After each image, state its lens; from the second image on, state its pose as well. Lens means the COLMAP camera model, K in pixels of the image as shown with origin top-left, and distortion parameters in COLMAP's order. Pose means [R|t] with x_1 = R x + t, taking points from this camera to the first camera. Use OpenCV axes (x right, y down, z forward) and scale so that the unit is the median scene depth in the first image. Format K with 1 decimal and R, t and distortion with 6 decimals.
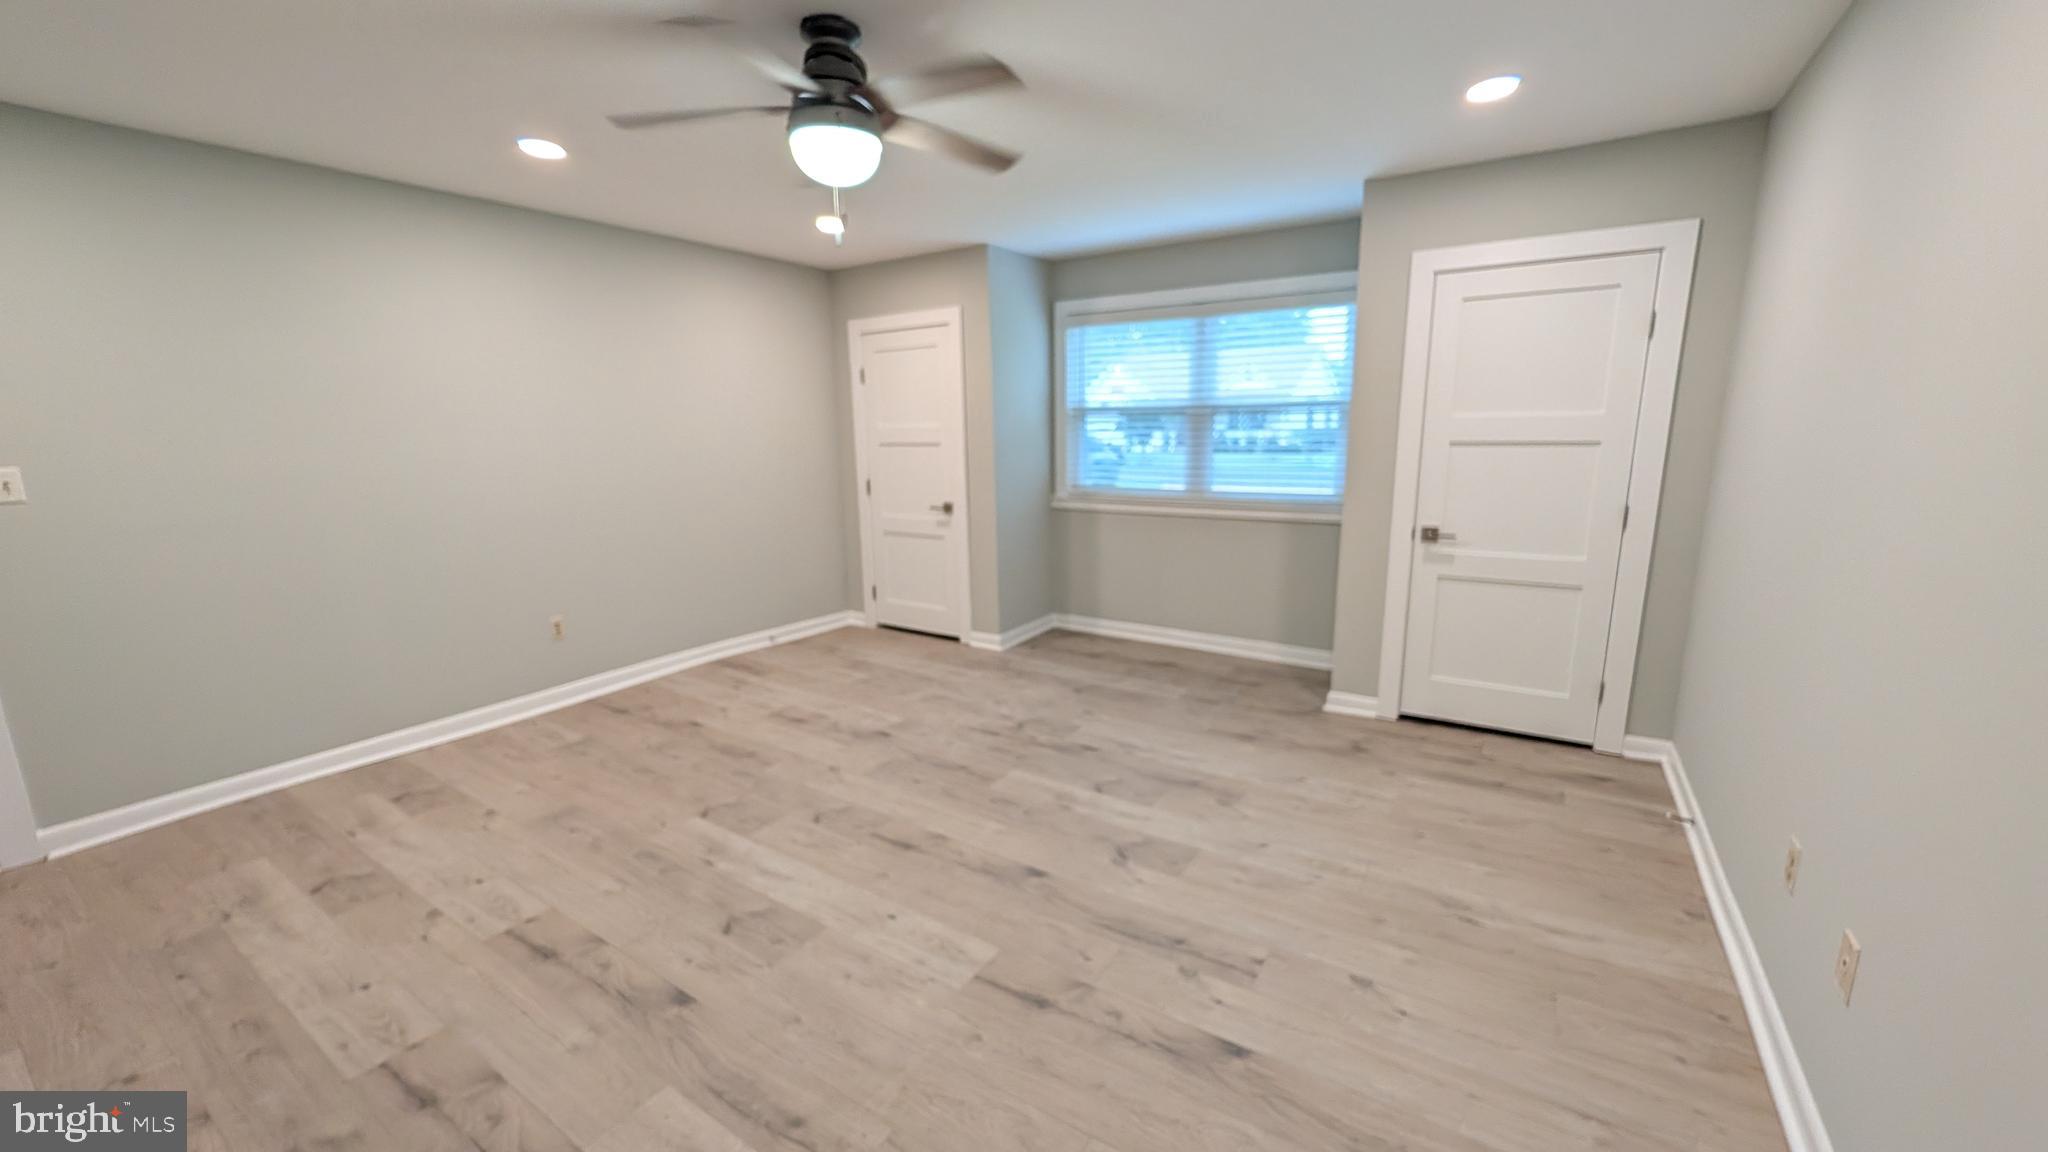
lens RADIAL K [[785.6, 0, 1022.6], [0, 785.6, 582.9], [0, 0, 1]] dist [0.000513, 0.000153]
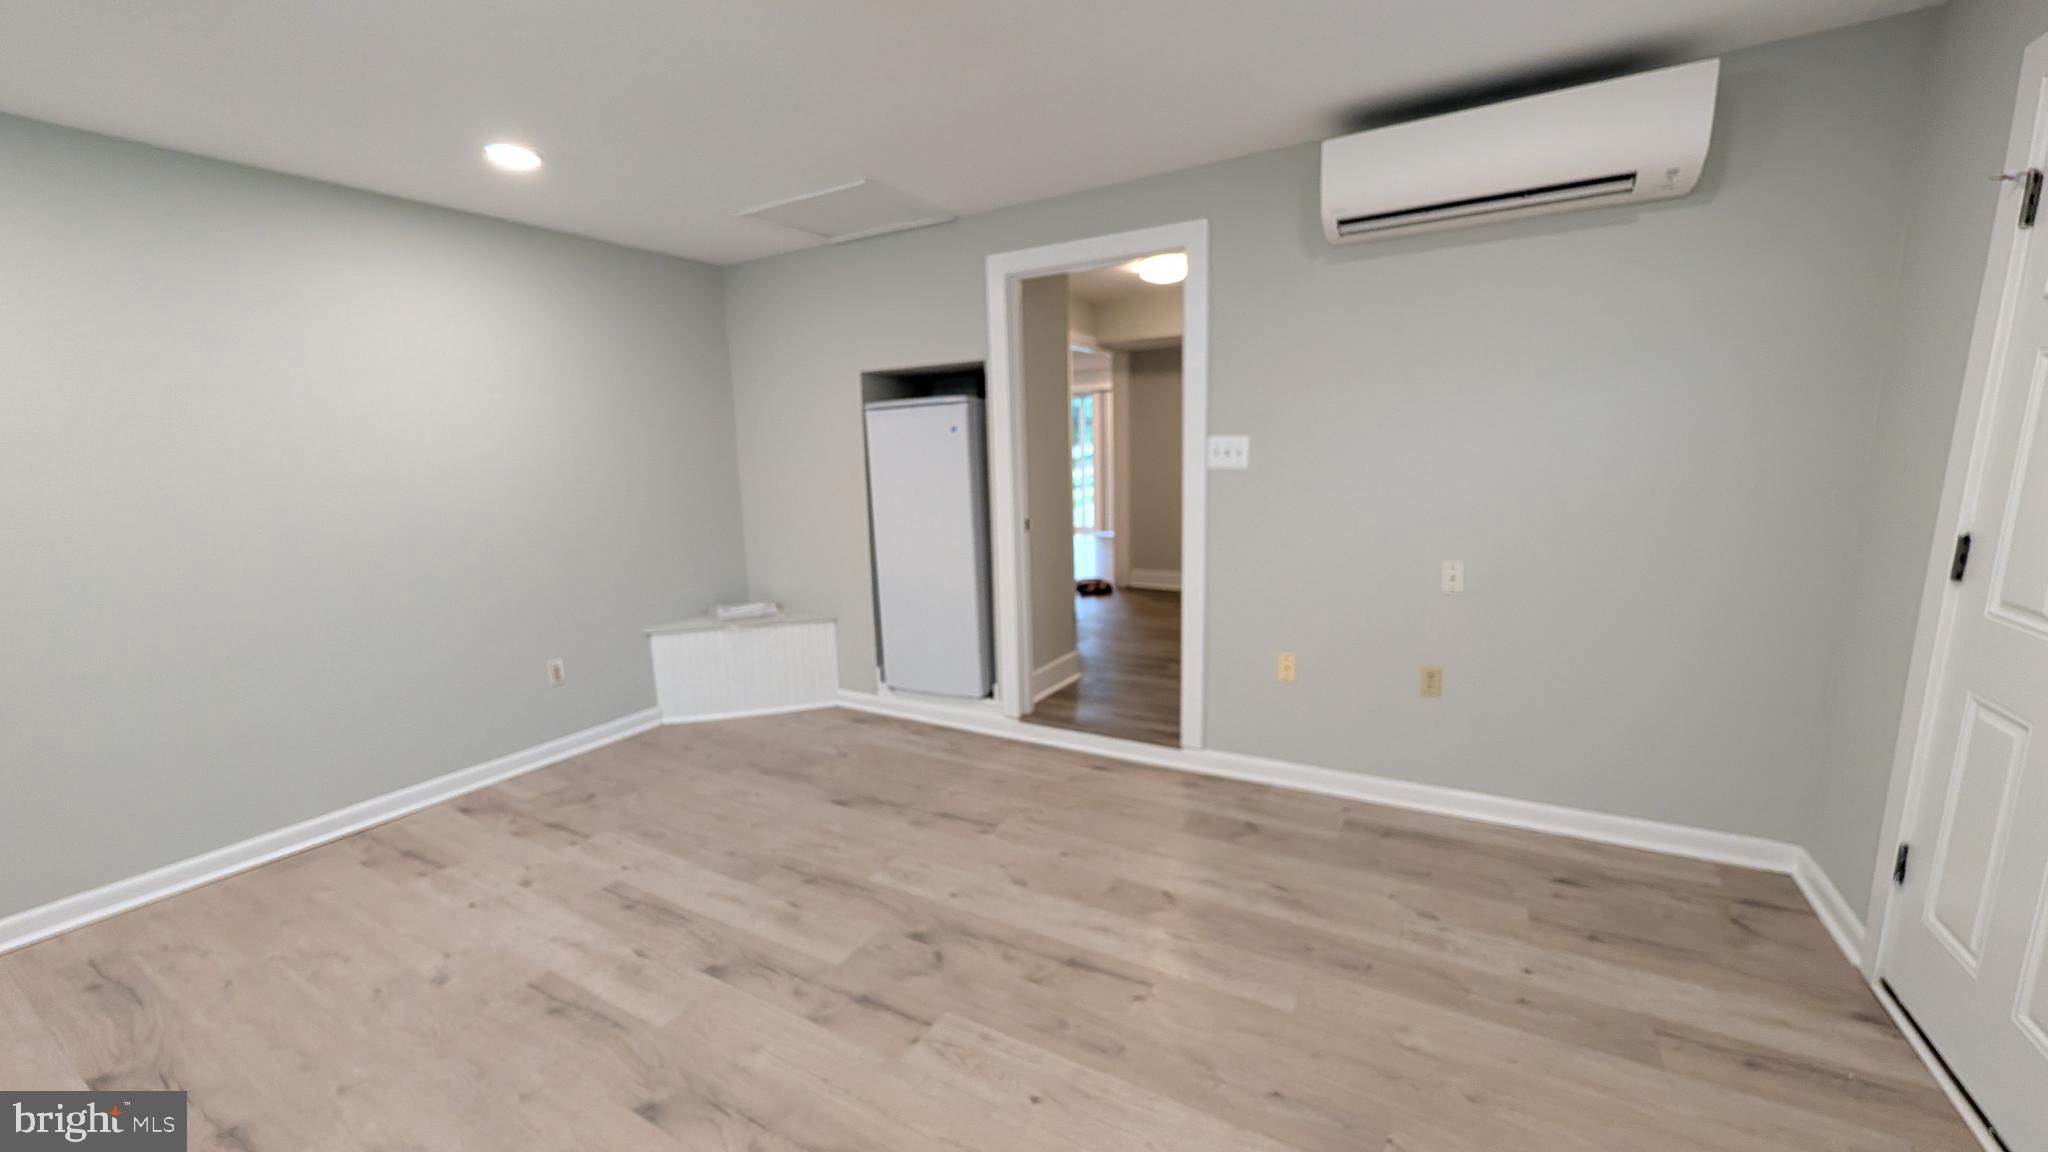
lens RADIAL K [[785.6, 0, 1022.6], [0, 785.6, 582.9], [0, 0, 1]] dist [0.000513, 0.000153]
pose [[-0.997277, 0.058820, -0.044491, -0.890434], [0.037711, 0.925124, 0.377789, -0.343729], [0.063381, 0.375082, -0.924822, 1.708478]]
